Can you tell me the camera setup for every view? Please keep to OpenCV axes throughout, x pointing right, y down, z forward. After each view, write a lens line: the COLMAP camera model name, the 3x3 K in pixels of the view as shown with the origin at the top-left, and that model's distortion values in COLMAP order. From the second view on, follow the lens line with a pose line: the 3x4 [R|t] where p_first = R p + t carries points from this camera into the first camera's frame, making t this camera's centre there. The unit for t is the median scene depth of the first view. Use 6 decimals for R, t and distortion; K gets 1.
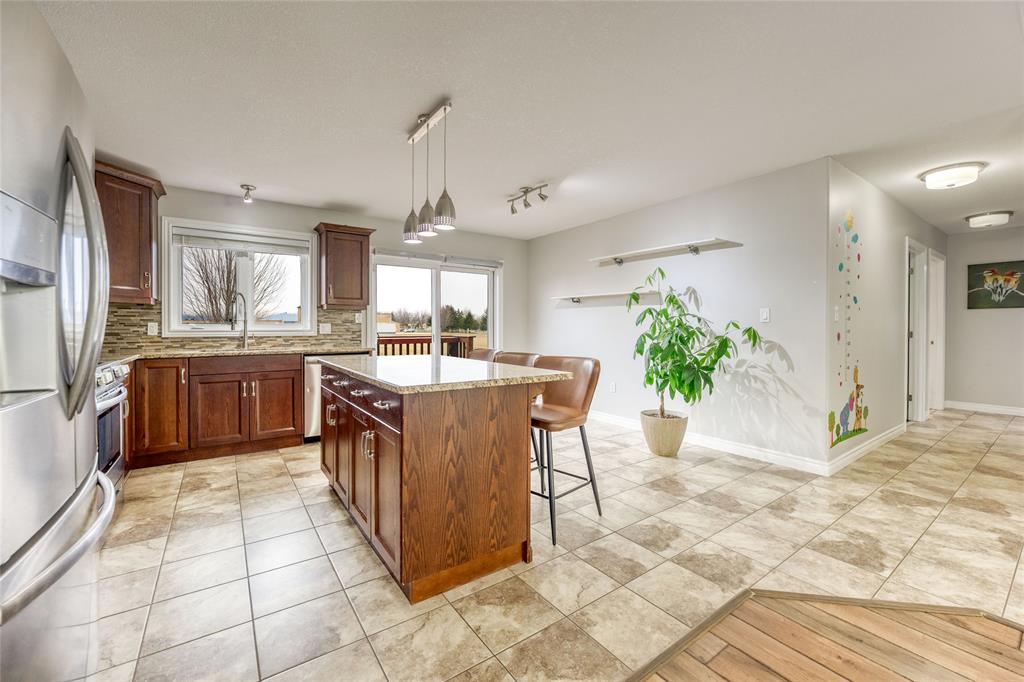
lens RADIAL K [[414.2, 0, 515.0], [0, 414.2, 330.9], [0, 0, 1]] dist [-0.013727, 0.000290]
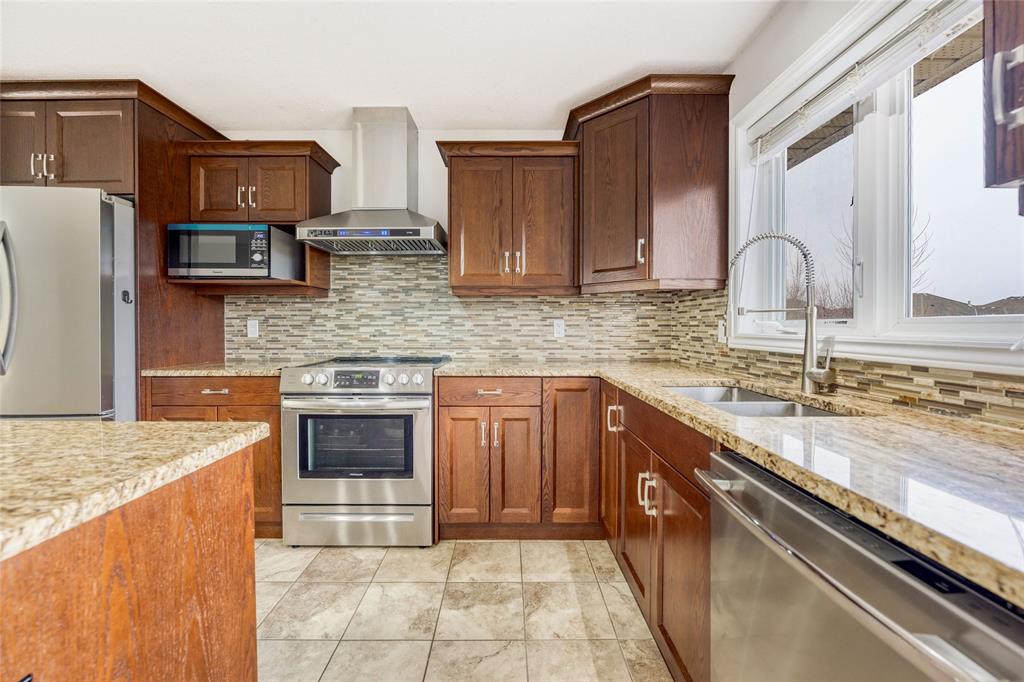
lens RADIAL K [[414.2, 0, 511.7], [0, 414.2, 330.4], [0, 0, 1]] dist [-0.013727, 0.000290]
pose [[-0.576808, 0.006279, -0.816856, -0.257055], [-0.010745, 0.999826, 0.015273, -0.011858], [0.816809, 0.017587, -0.576640, 1.085186]]
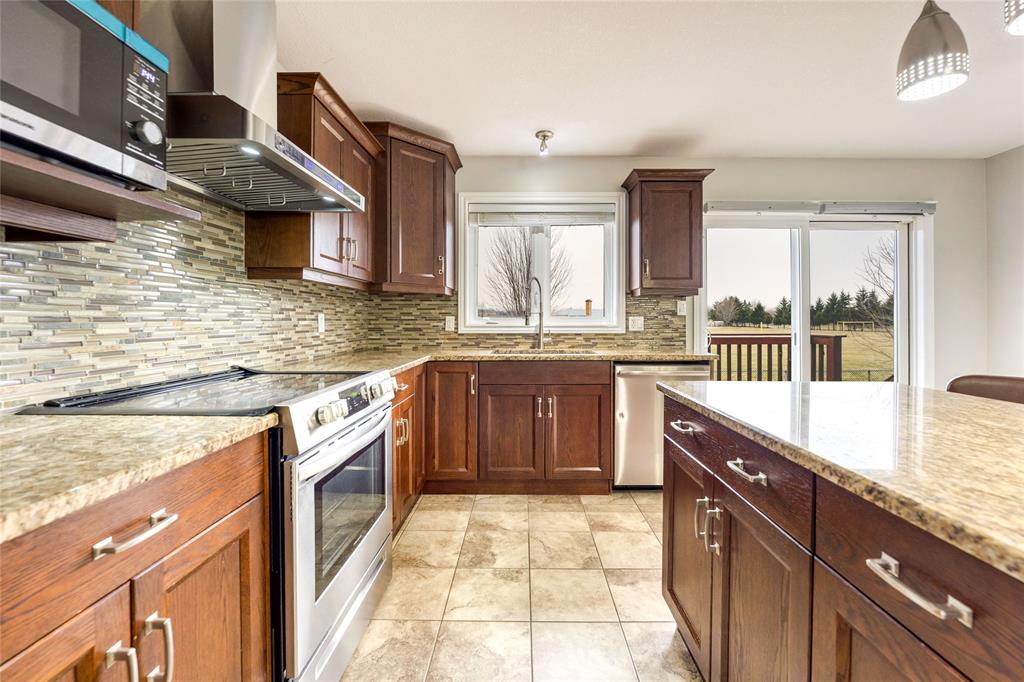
lens RADIAL K [[414.2, 0, 523.4], [0, 414.2, 320.3], [0, 0, 1]] dist [-0.013727, 0.000290]
pose [[0.813454, -0.001528, -0.581627, -0.247834], [-0.004652, 0.999947, -0.009133, -0.004657], [0.581611, 0.010135, 0.813404, 0.376144]]
